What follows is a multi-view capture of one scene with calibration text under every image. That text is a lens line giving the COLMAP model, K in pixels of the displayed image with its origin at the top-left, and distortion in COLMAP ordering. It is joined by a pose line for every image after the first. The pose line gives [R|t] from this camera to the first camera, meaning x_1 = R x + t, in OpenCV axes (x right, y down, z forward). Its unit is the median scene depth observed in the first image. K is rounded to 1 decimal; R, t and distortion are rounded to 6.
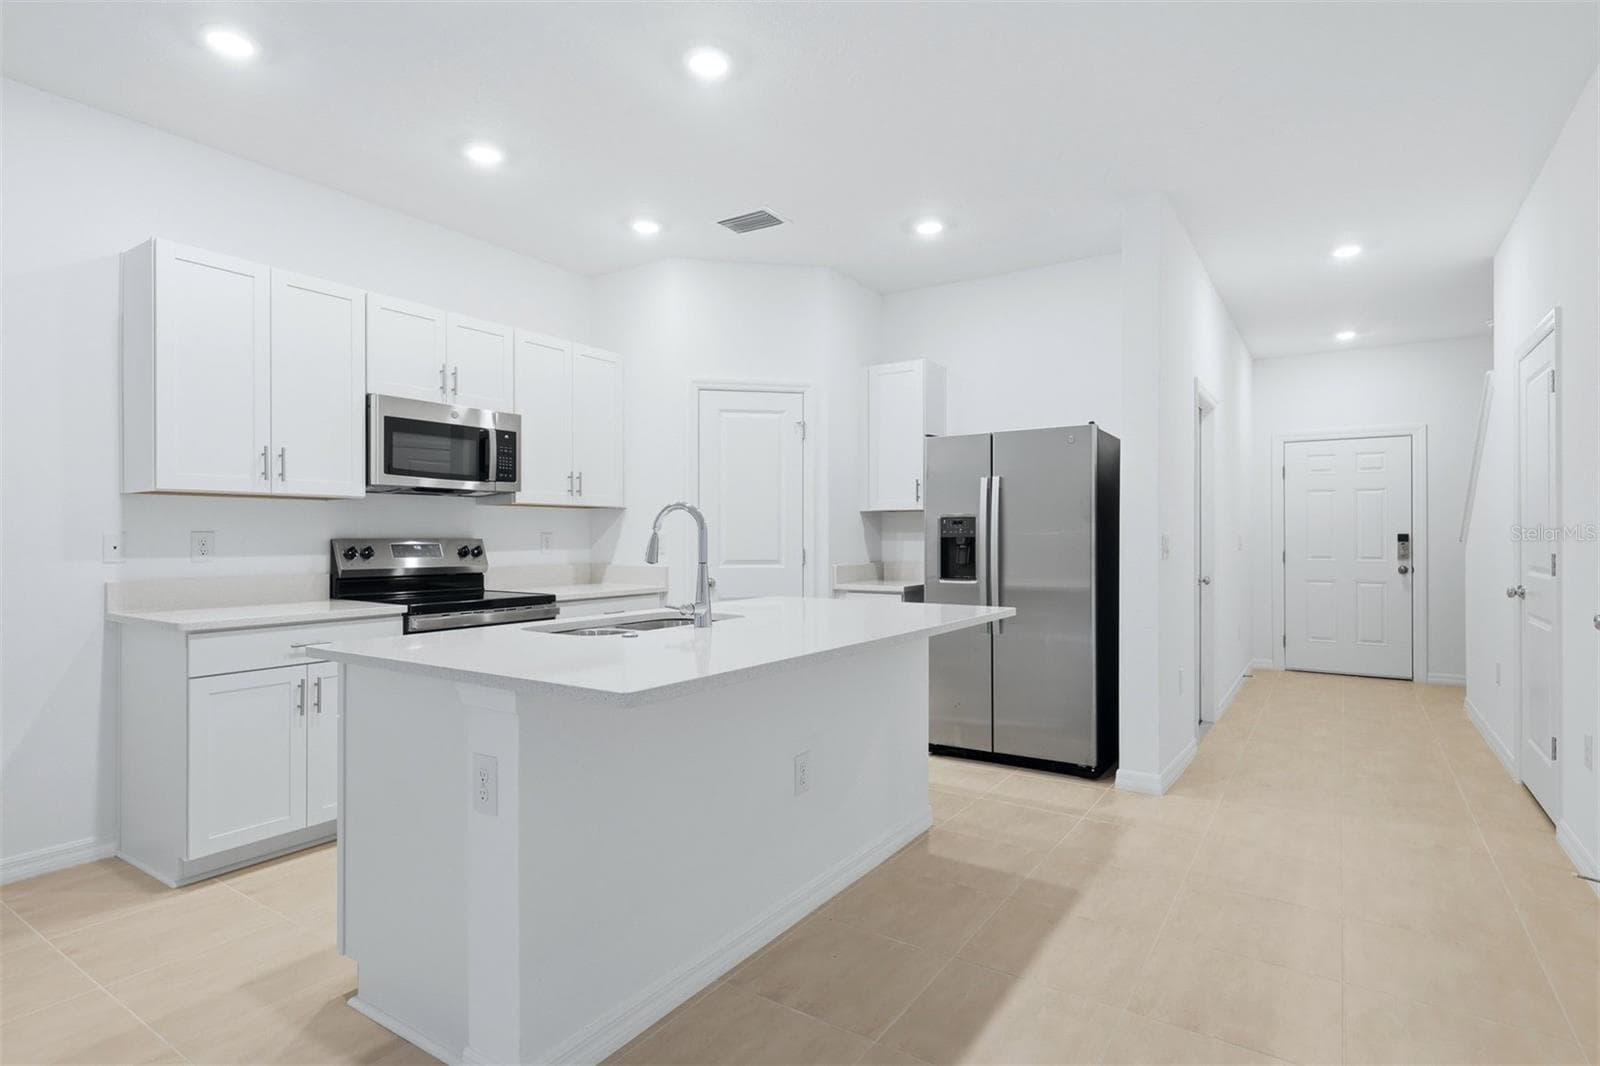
lens RADIAL K [[814.3, 0, 803.4], [0, 814.3, 536.5], [0, 0, 1]] dist [-0.004460, -0.001263]
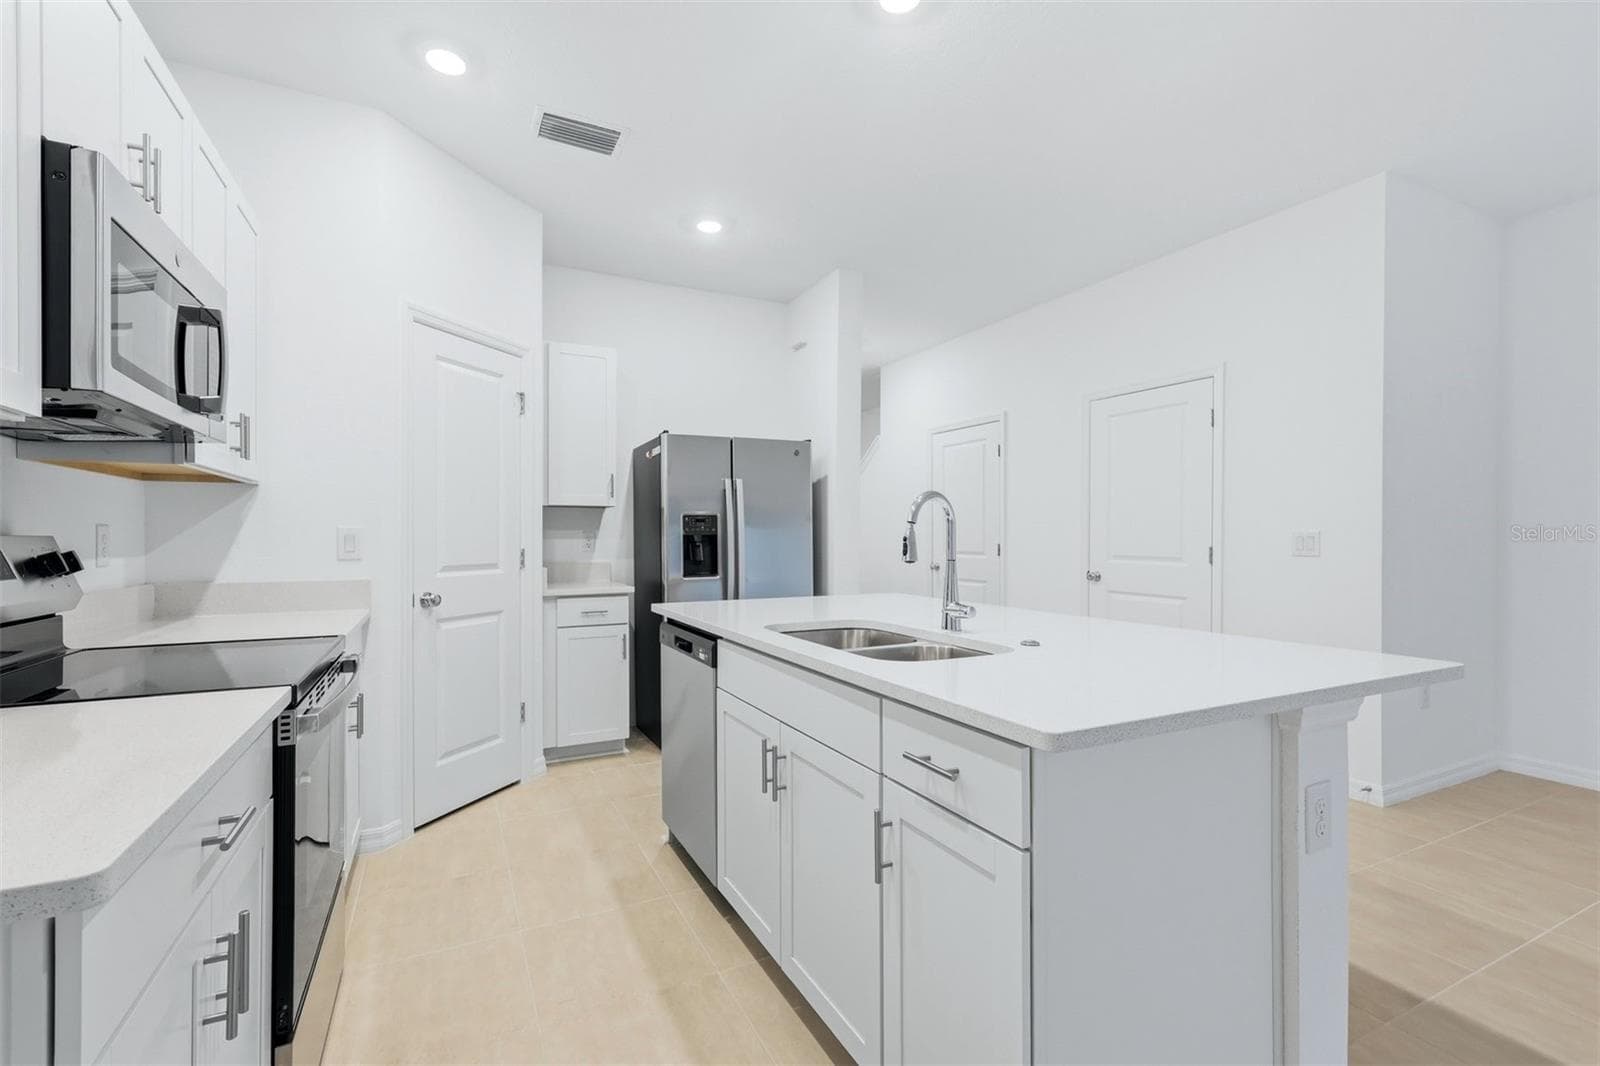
lens RADIAL K [[704.2, 0, 793.0], [0, 704.2, 537.6], [0, 0, 1]] dist [0.001592, 0.000106]
pose [[0.498487, -0.001628, 0.866895, -0.549466], [0.001715, 0.999998, 0.000892, 0.004129], [-0.866895, 0.001042, 0.498489, 0.476855]]
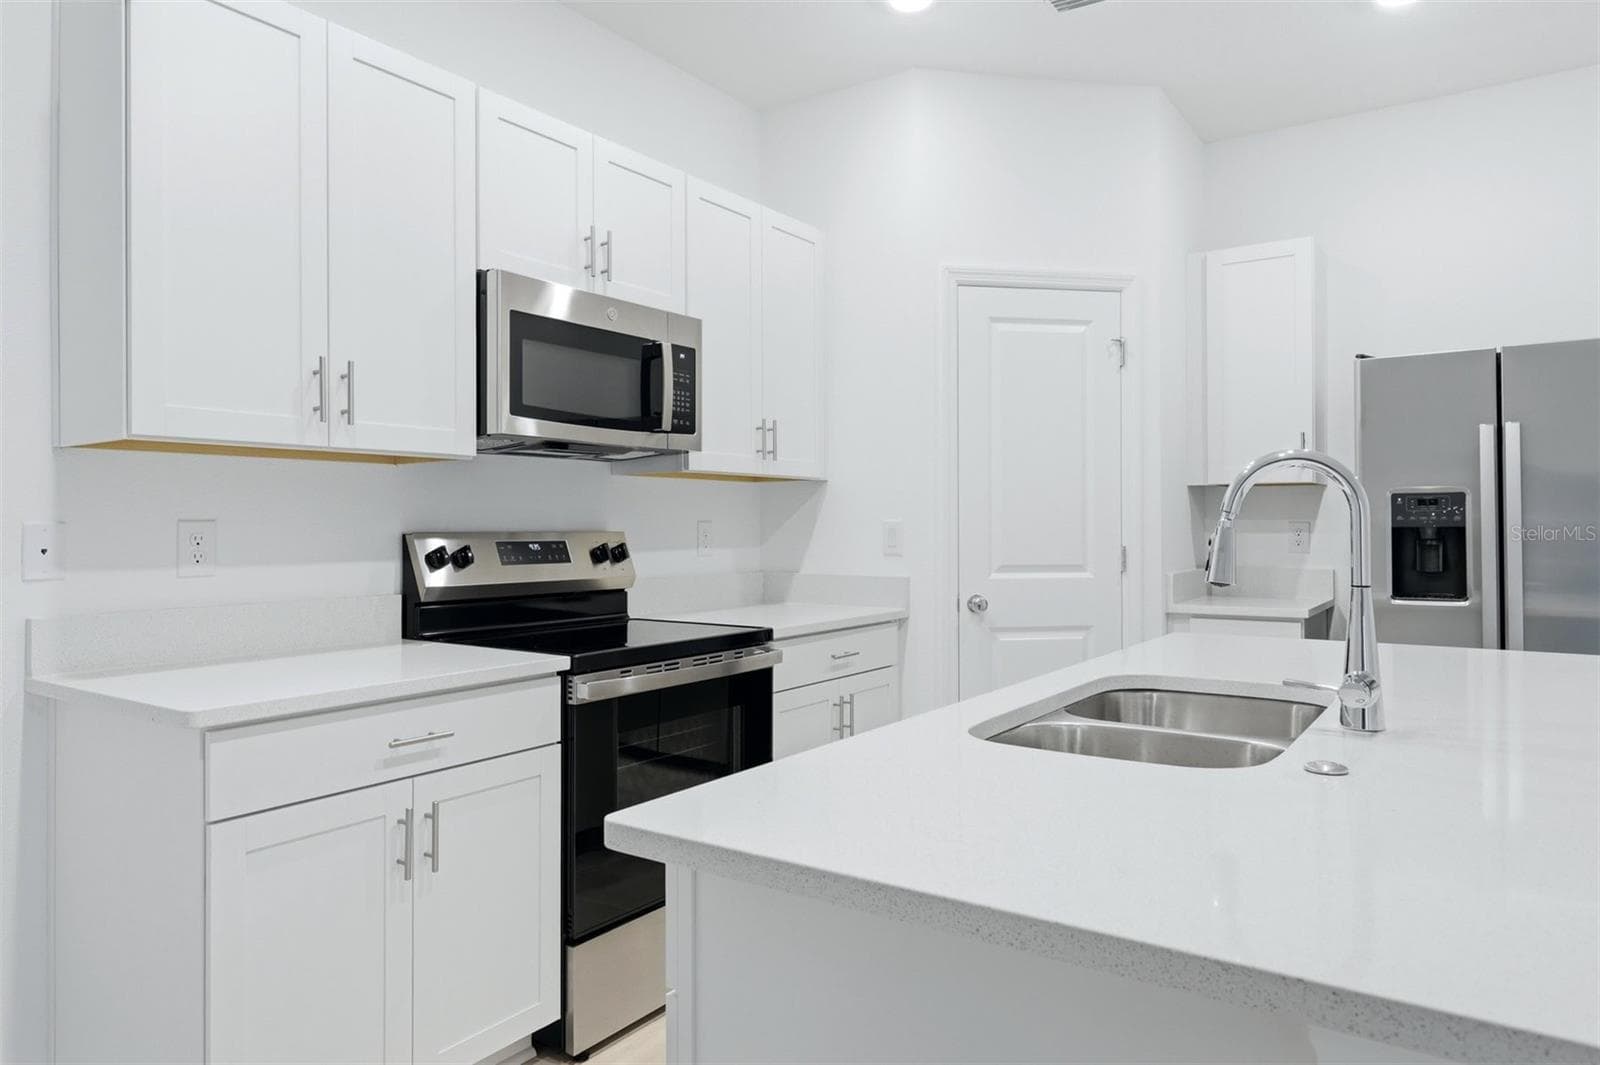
lens RADIAL K [[1019.9, 0, 797.1], [0, 1019.9, 523.6], [0, 0, 1]] dist [-0.001453, -0.004405]
pose [[0.999742, -0.002481, -0.022571, -0.260853], [0.002425, 0.999994, -0.002472, -0.000889], [0.022577, 0.002417, 0.999742, 0.267040]]
